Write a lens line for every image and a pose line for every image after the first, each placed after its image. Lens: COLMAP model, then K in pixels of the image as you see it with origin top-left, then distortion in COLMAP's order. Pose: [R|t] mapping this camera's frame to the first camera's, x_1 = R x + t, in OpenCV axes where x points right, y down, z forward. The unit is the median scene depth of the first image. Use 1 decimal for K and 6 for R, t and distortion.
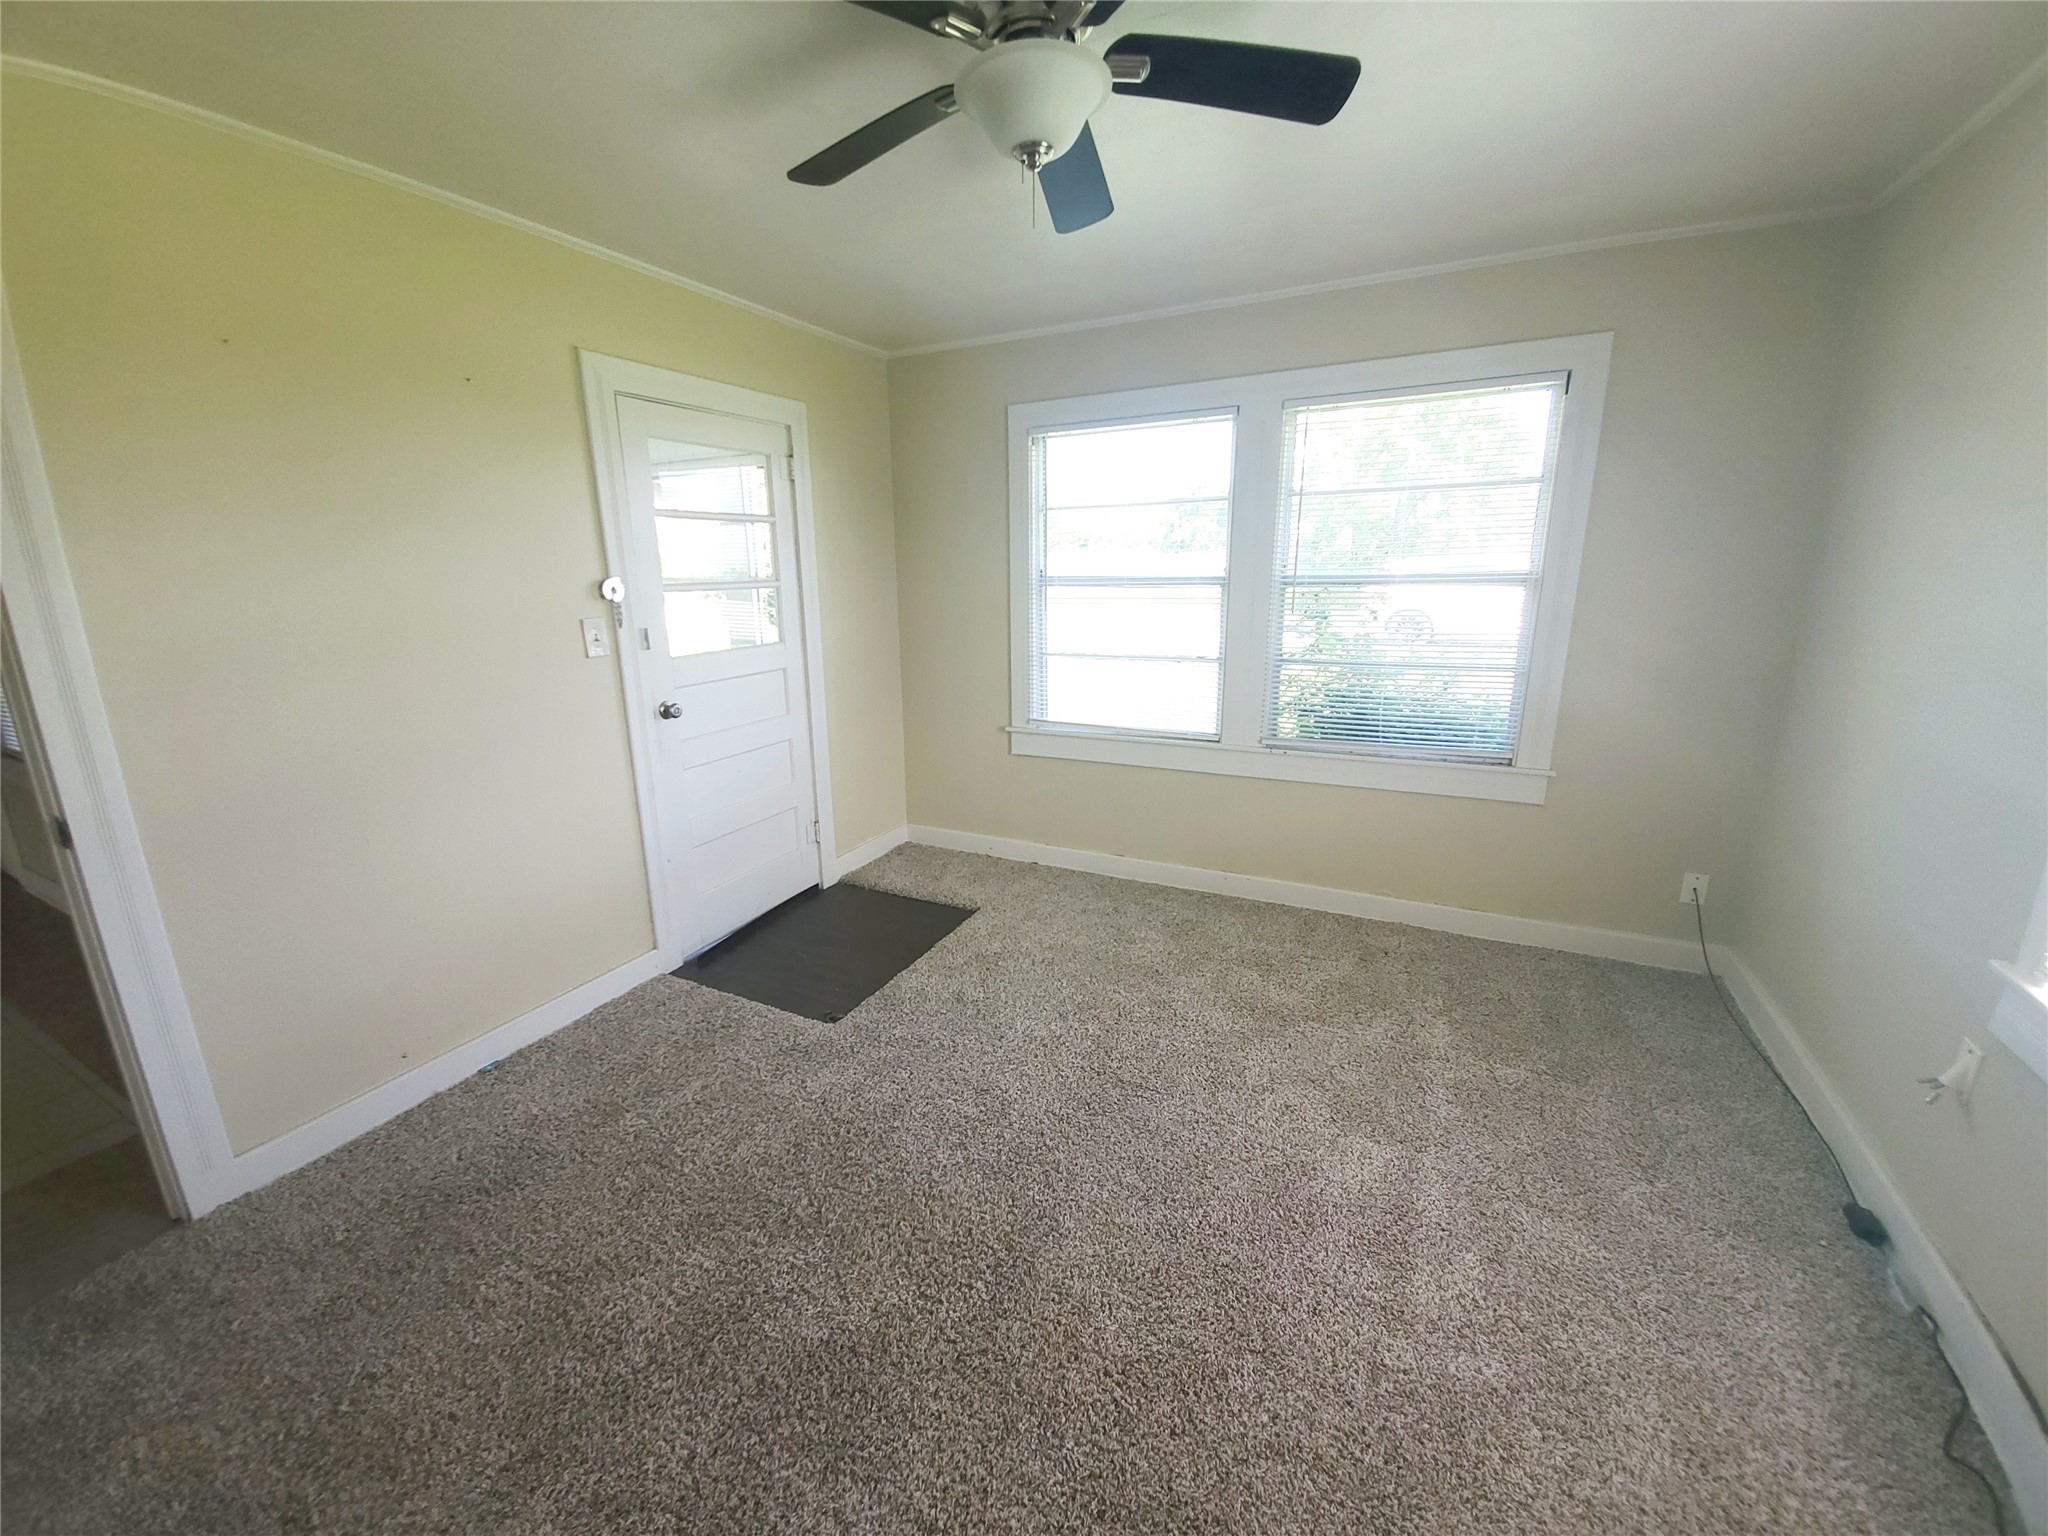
lens RADIAL K [[815.2, 0, 1009.1], [0, 815.2, 753.7], [0, 0, 1]] dist [-0.001501, -0.005890]
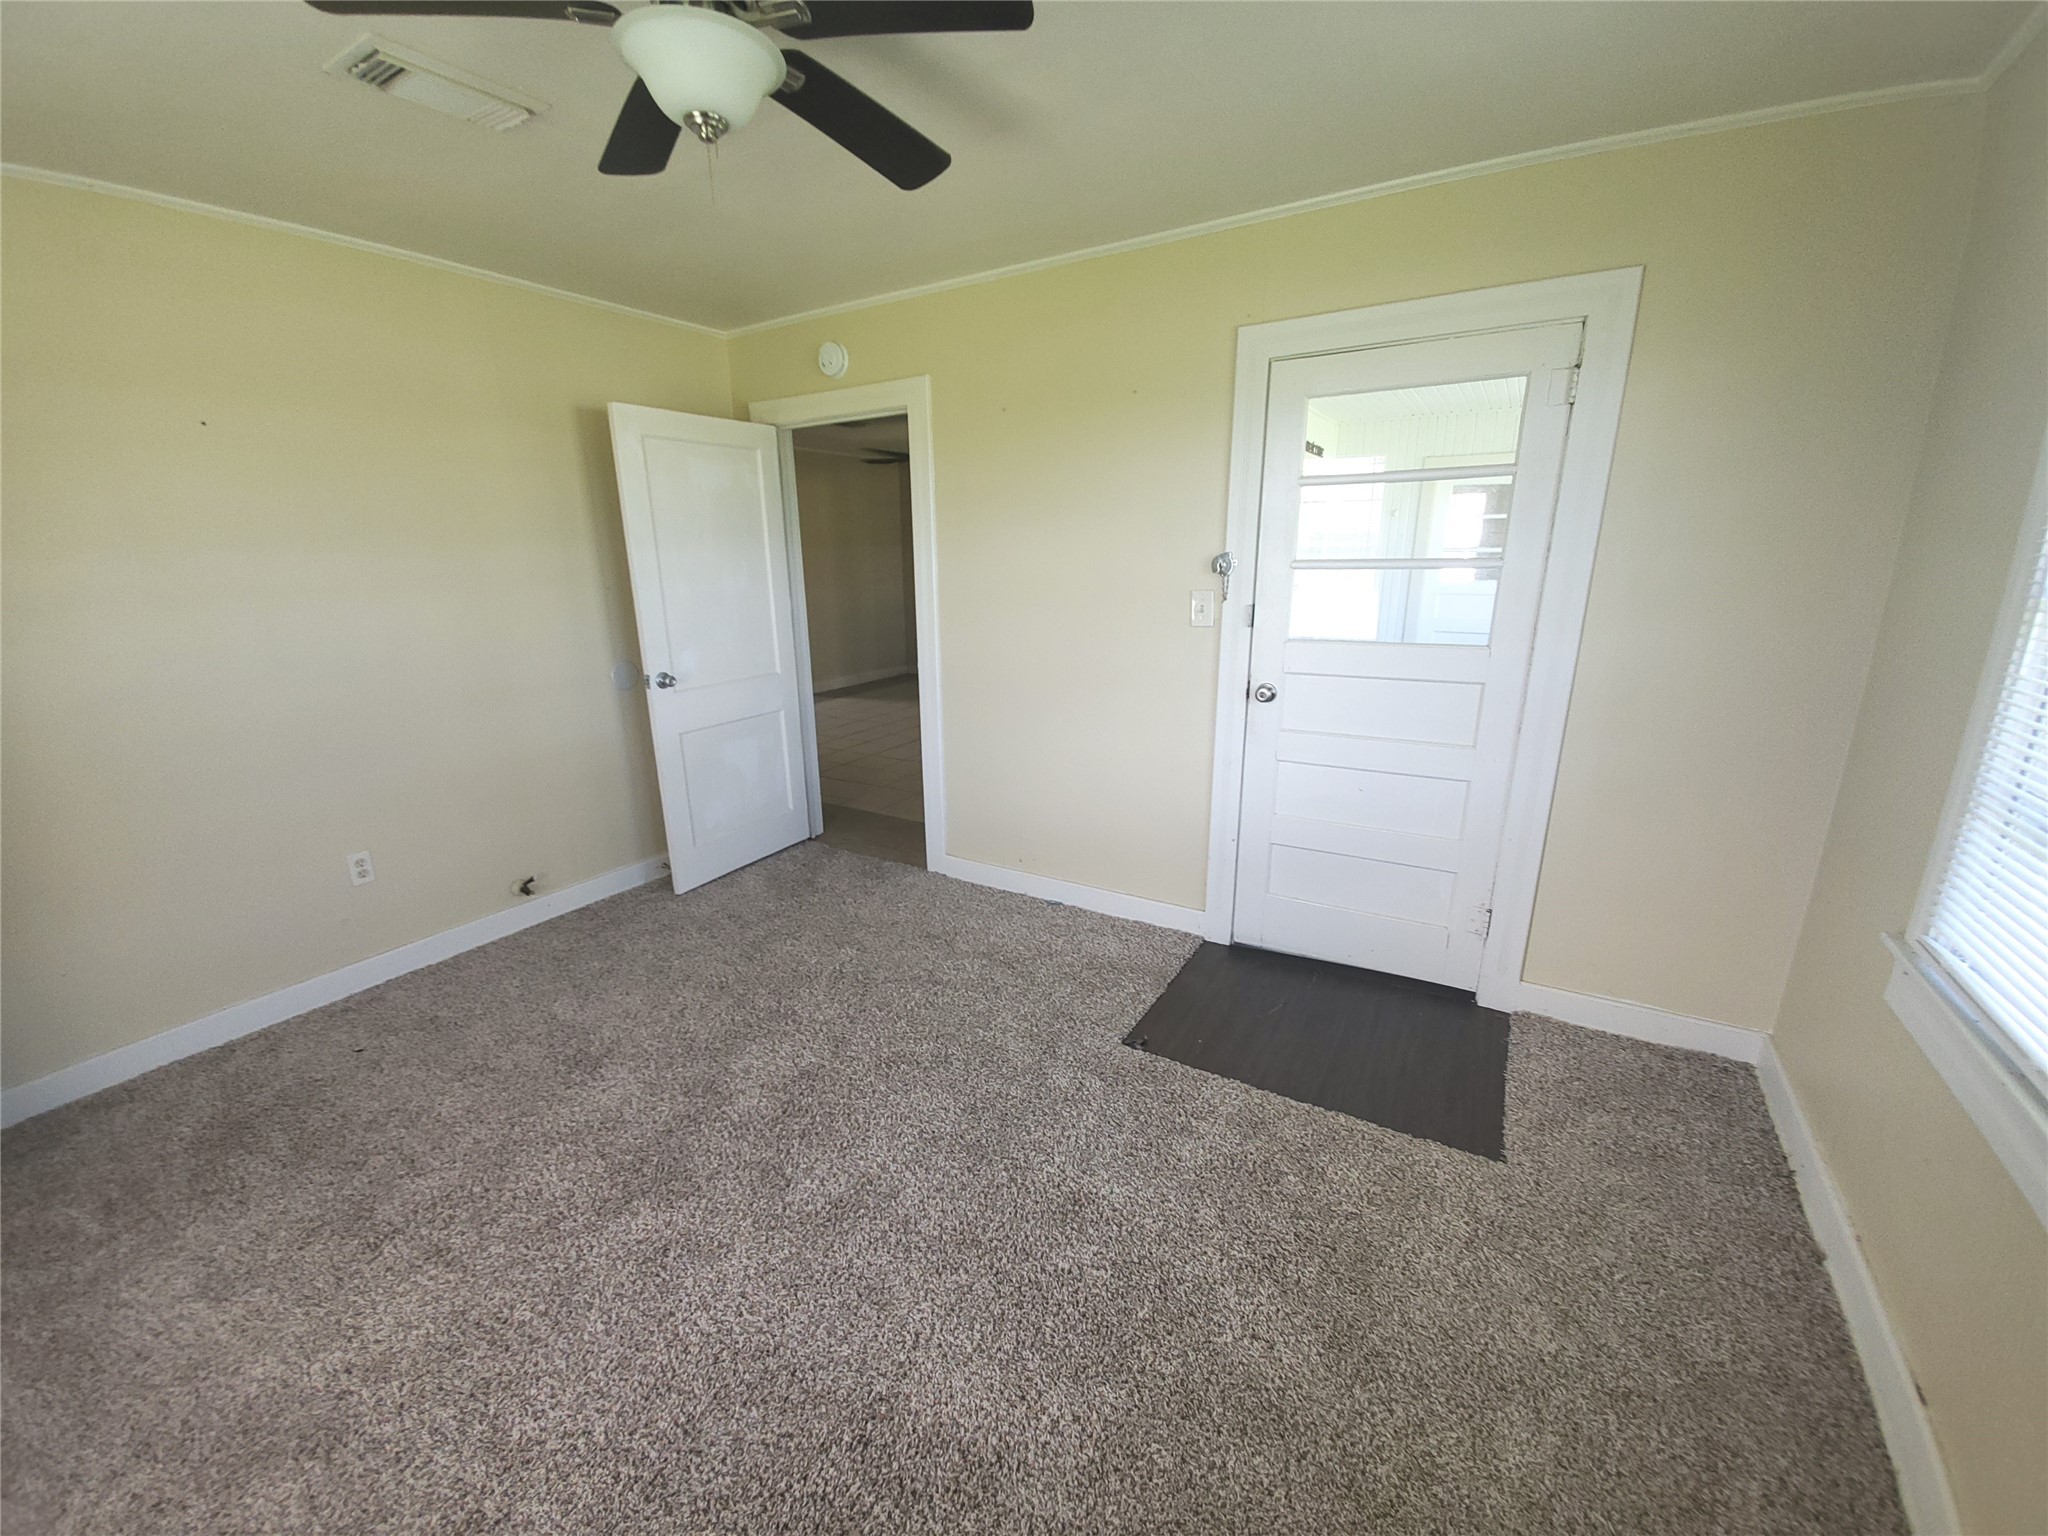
lens RADIAL K [[815.2, 0, 1014.2], [0, 815.2, 773.5], [0, 0, 1]] dist [-0.001501, -0.005890]
pose [[-0.060094, 0.288780, -0.955508, 0.532610], [-0.217508, 0.930448, 0.294885, -0.182113], [0.974207, 0.225551, 0.006898, 0.730715]]
